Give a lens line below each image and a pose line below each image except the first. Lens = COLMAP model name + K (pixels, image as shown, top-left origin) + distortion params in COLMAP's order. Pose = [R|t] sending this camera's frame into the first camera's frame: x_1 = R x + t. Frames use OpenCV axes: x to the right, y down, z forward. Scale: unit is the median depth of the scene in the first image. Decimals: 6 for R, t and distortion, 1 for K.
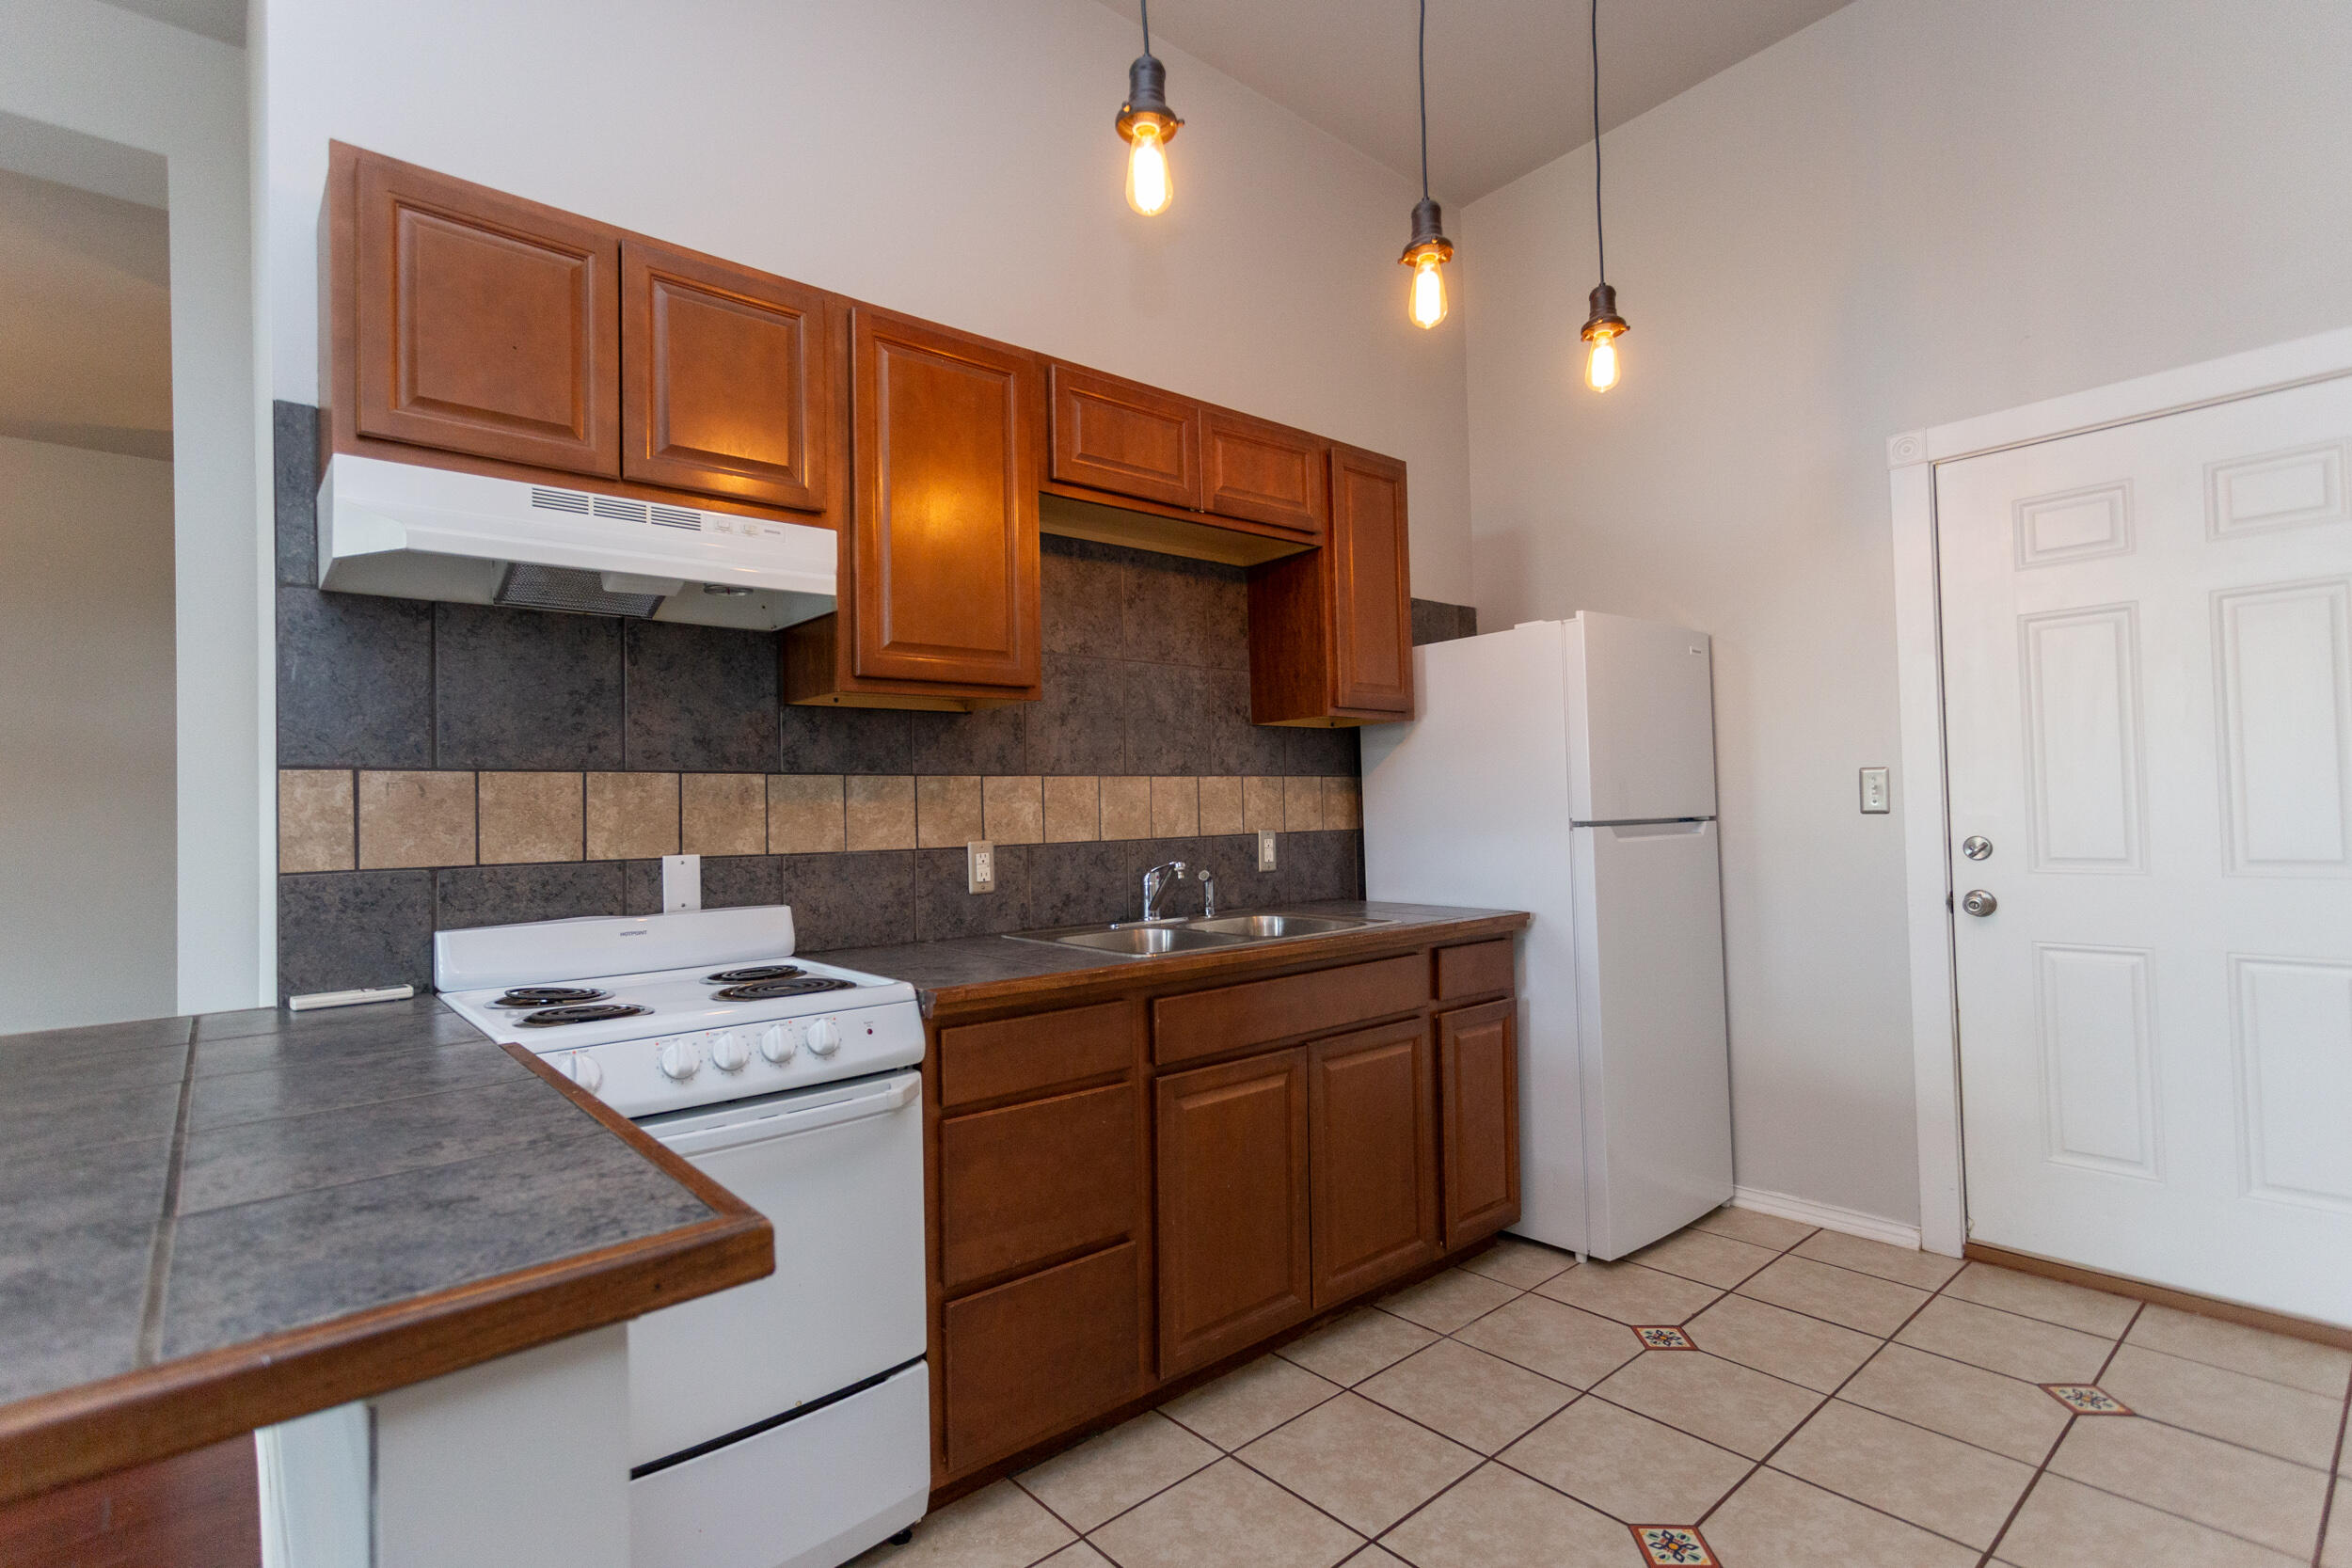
lens RADIAL K [[1106.7, 0, 1175.3], [0, 1106.7, 789.2], [0, 0, 1]] dist [0.003046, 0.000917]
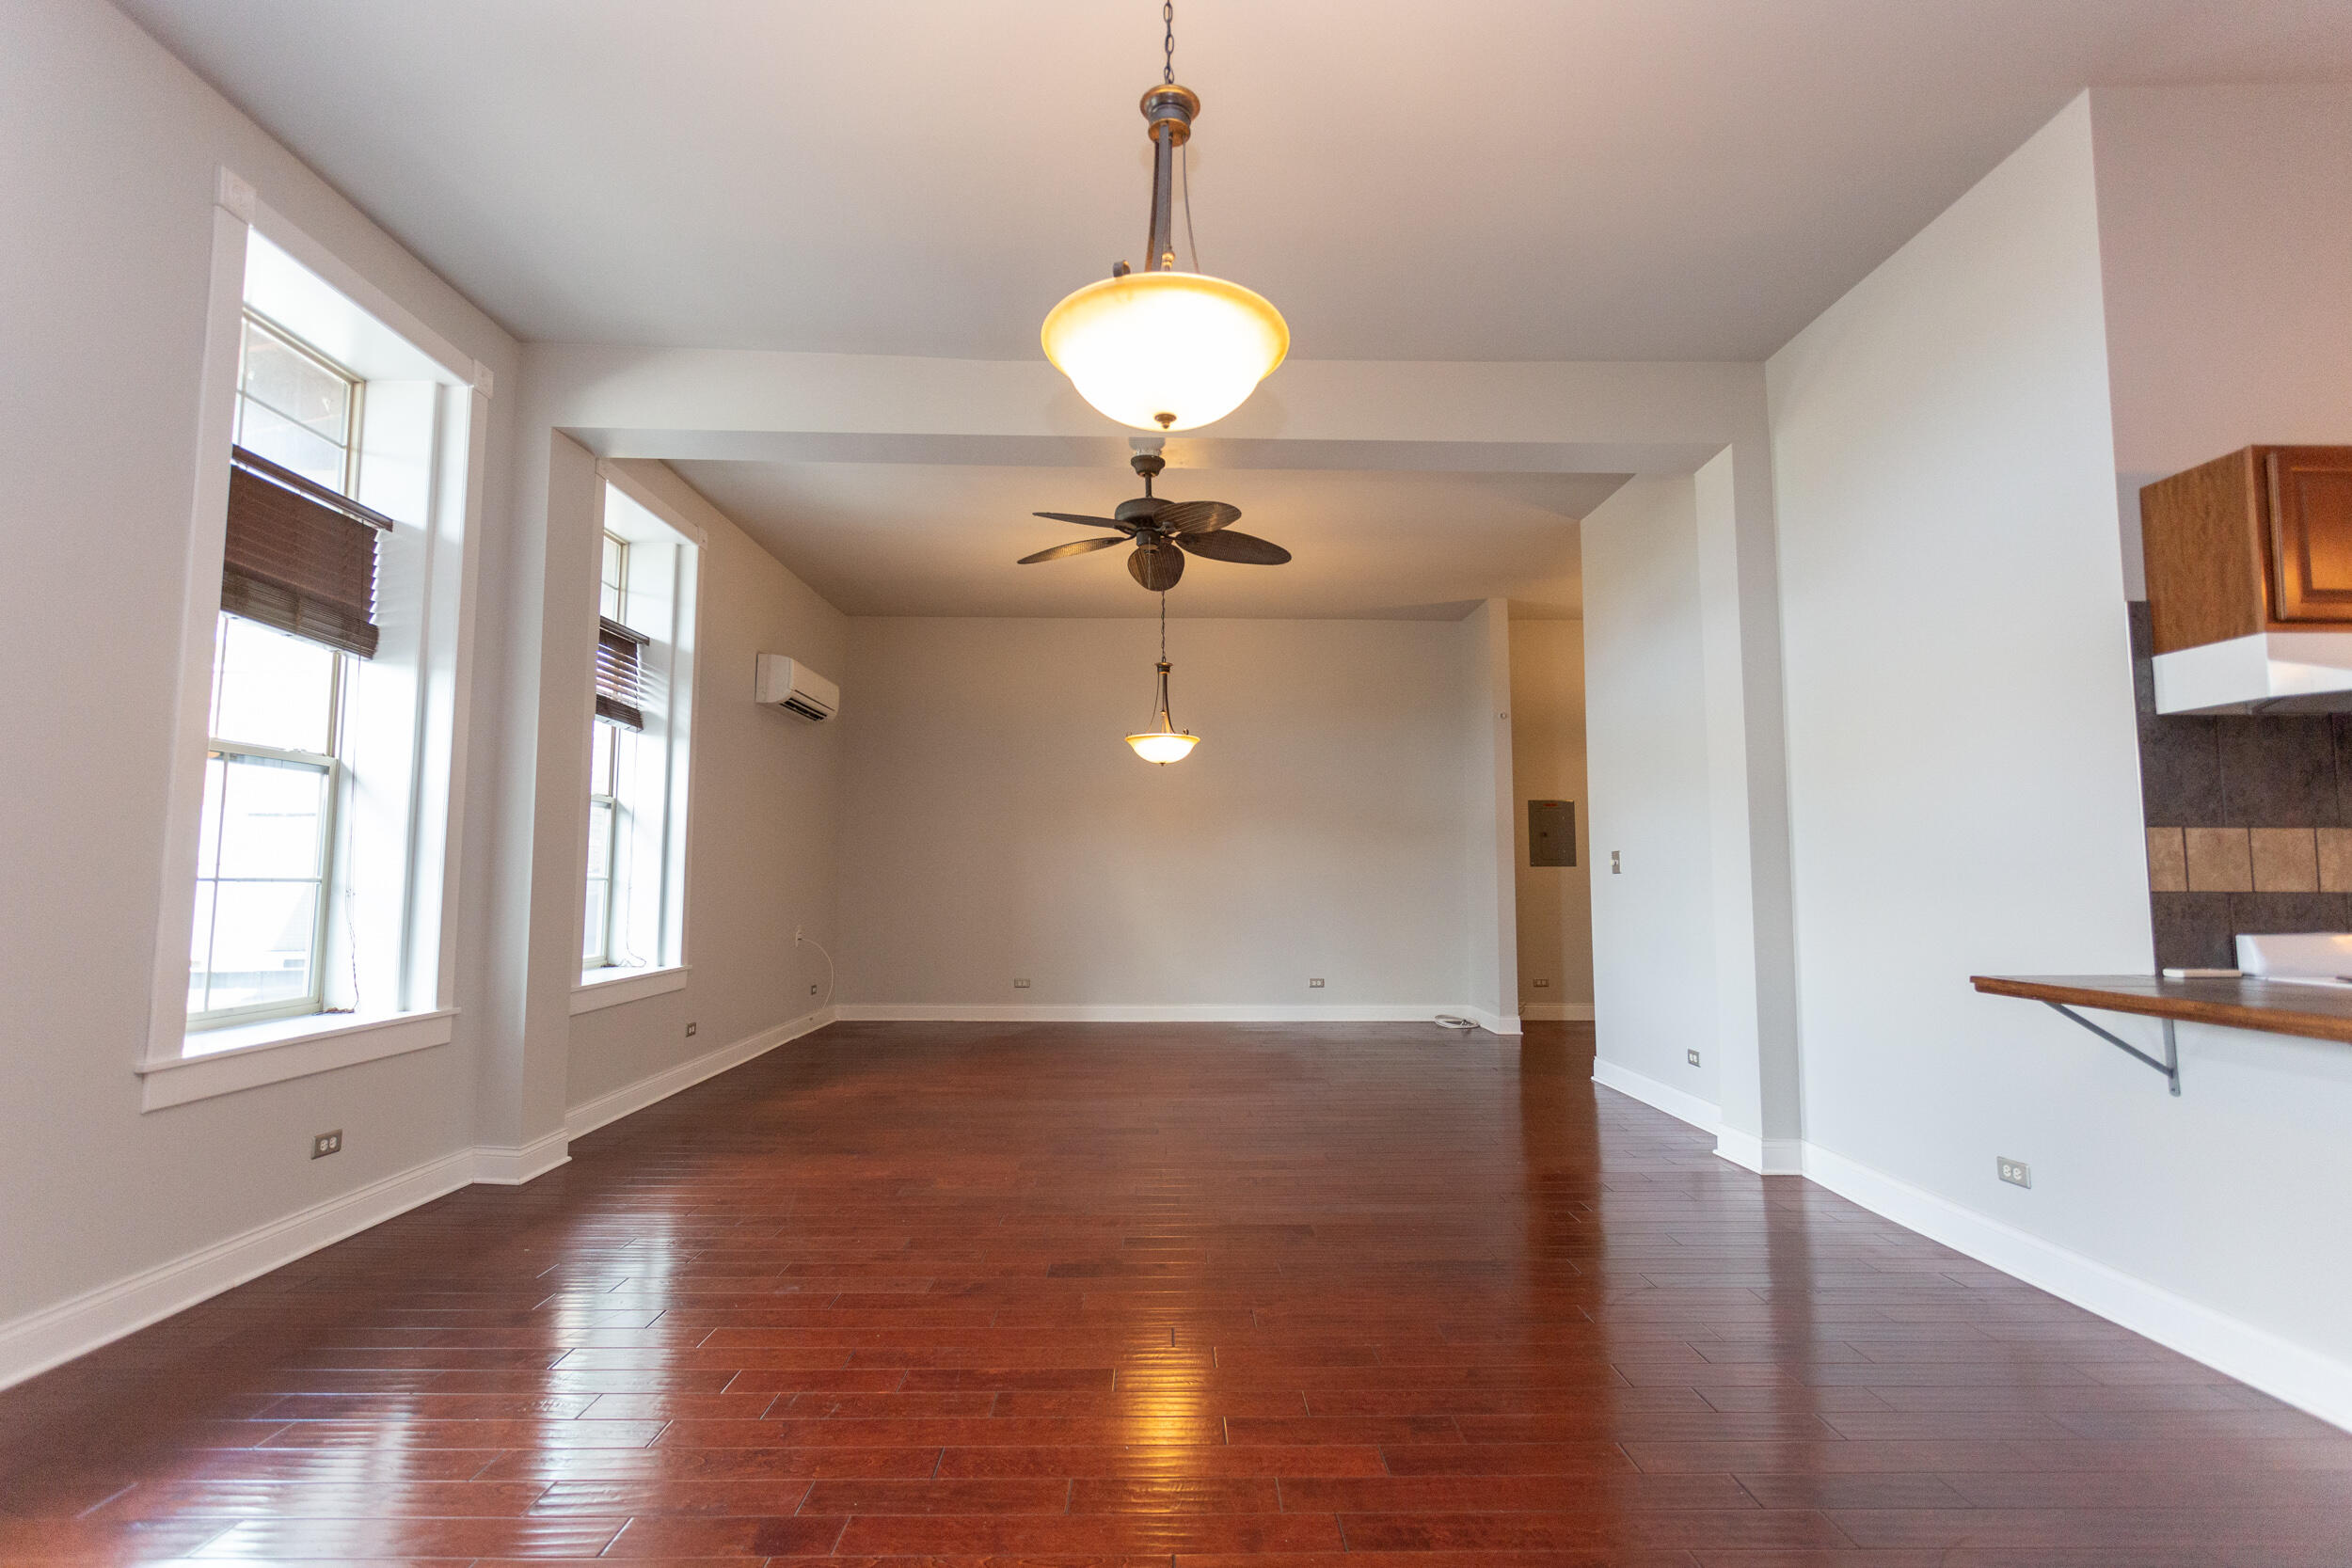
lens RADIAL K [[1106.7, 0, 1176.3], [0, 1106.7, 774.6], [0, 0, 1]] dist [0.003046, 0.000917]
pose [[0.770208, -0.030828, -0.637047, -0.788630], [-0.006315, 0.998414, -0.055950, 0.005038], [0.637761, 0.047116, 0.768792, -1.044490]]
